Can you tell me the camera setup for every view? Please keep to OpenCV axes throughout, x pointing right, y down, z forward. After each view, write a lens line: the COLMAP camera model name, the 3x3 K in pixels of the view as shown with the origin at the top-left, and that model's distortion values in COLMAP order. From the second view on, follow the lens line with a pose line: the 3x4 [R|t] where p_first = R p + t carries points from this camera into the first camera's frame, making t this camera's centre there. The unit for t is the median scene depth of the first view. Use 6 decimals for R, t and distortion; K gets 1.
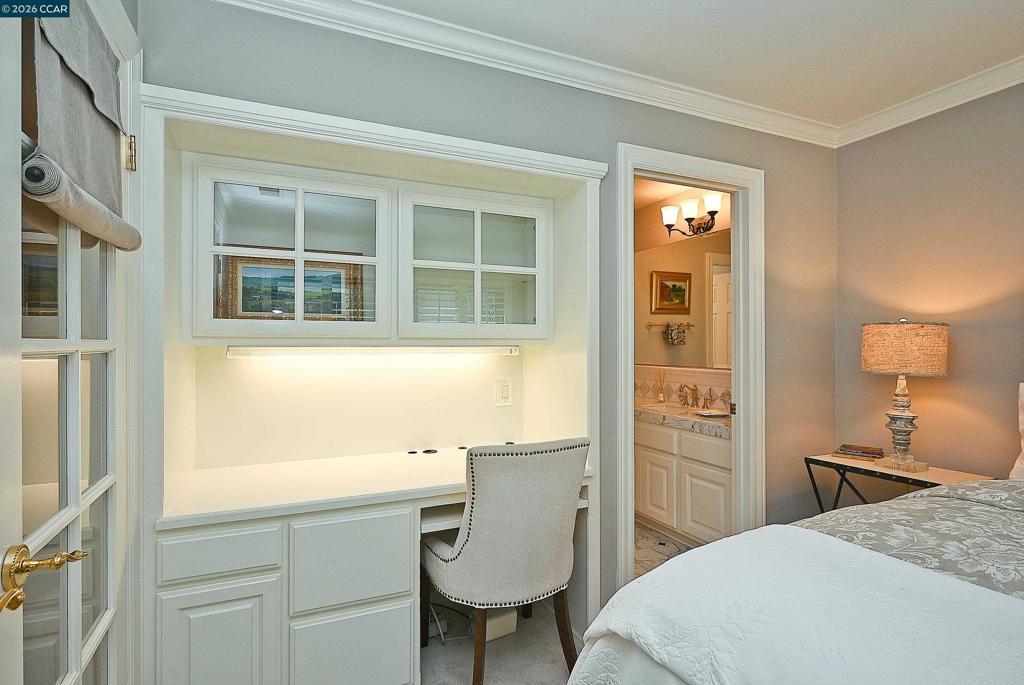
lens RADIAL K [[507.1, 0, 512.0], [0, 507.1, 342.5], [0, 0, 1]] dist [-0.006953, 0.005641]
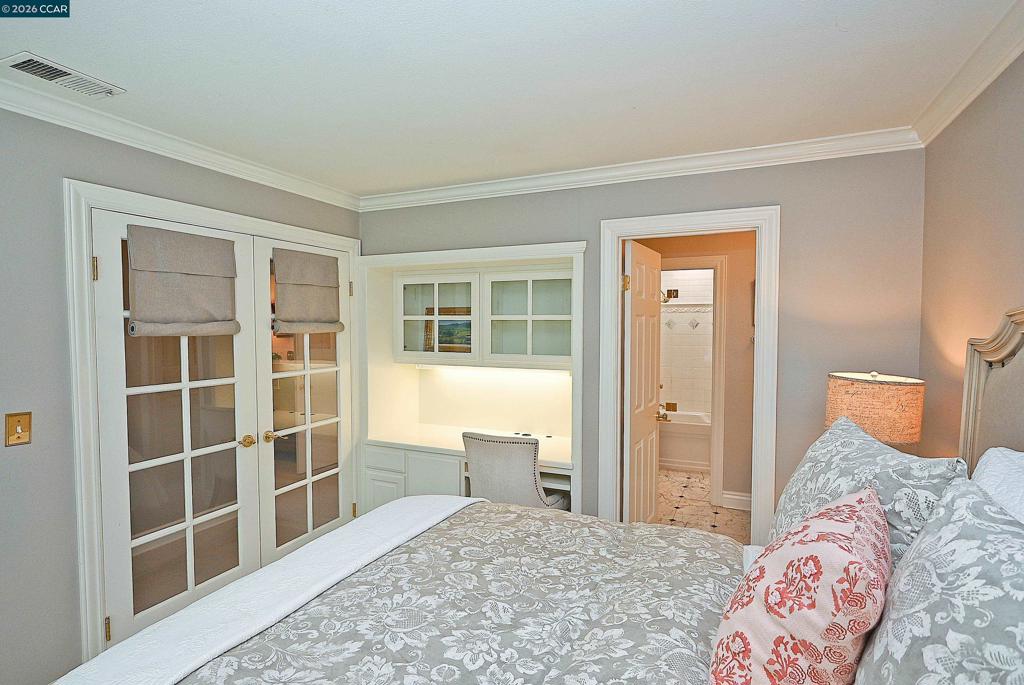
lens RADIAL K [[507.1, 0, 512.0], [0, 507.1, 342.5], [0, 0, 1]] dist [-0.006953, 0.005641]
pose [[0.662560, 0.028863, -0.748452, 1.031302], [0.003207, 0.999139, 0.041369, -0.137160], [0.749002, -0.029810, 0.661897, -0.037117]]
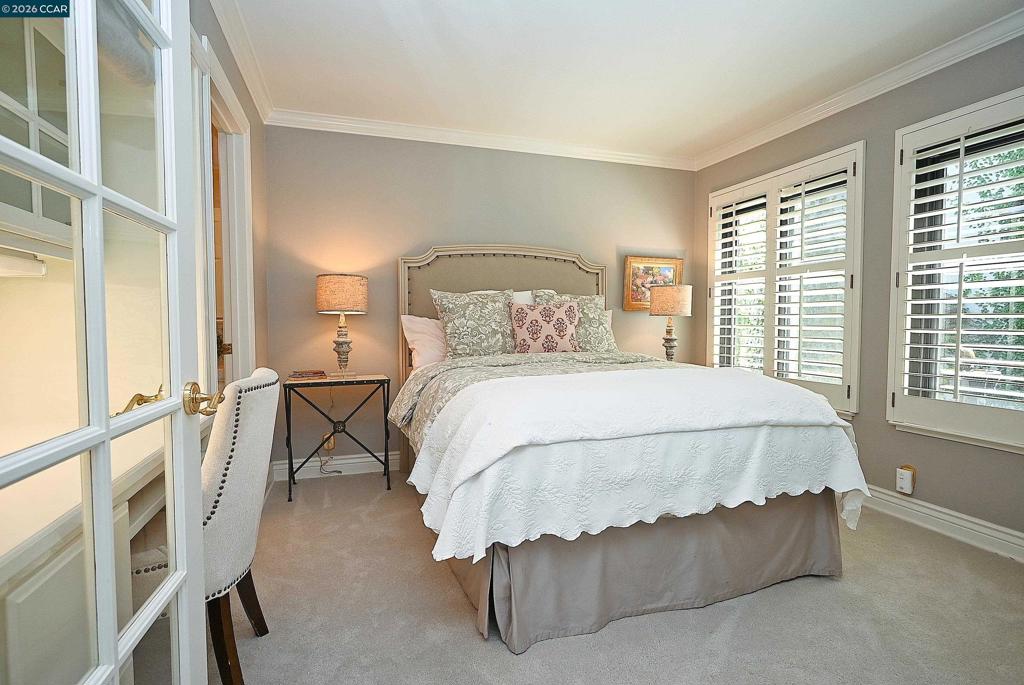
lens RADIAL K [[507.1, 0, 512.0], [0, 507.1, 342.5], [0, 0, 1]] dist [-0.006953, 0.005641]
pose [[0.107429, -0.044990, 0.993194, -0.593132], [-0.001921, 0.998964, 0.045459, 0.082419], [-0.994211, -0.006792, 0.107232, 0.376765]]
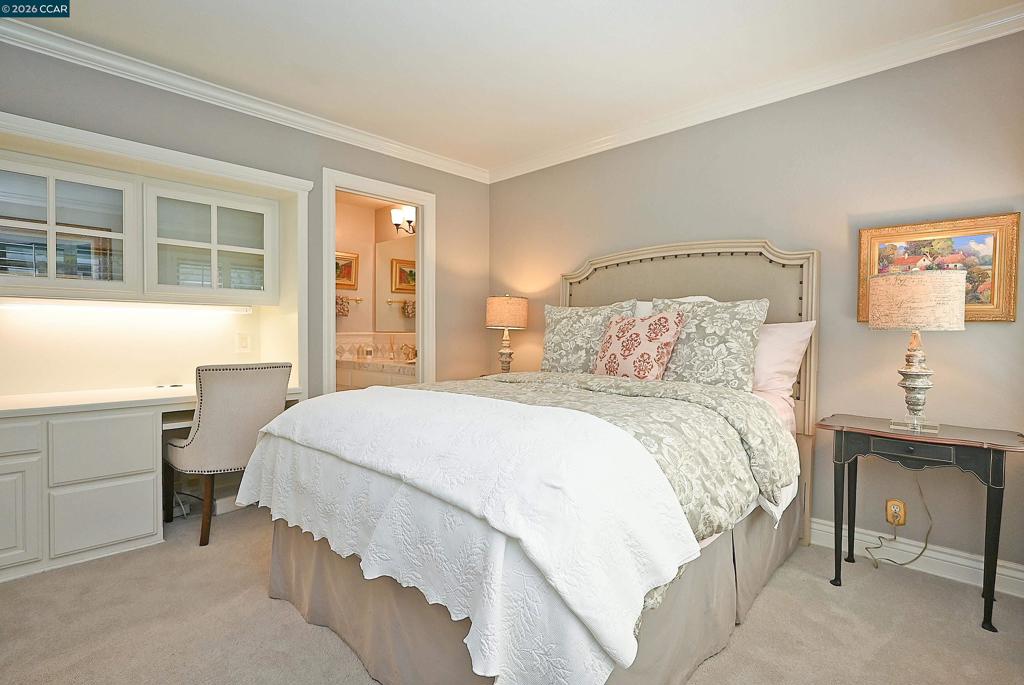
lens RADIAL K [[507.1, 0, 512.0], [0, 507.1, 342.5], [0, 0, 1]] dist [-0.006953, 0.005641]
pose [[0.930624, -0.002302, 0.365971, 0.178928], [-0.005943, 0.999753, 0.021401, 0.076000], [-0.365930, -0.022091, 0.930380, -0.566315]]
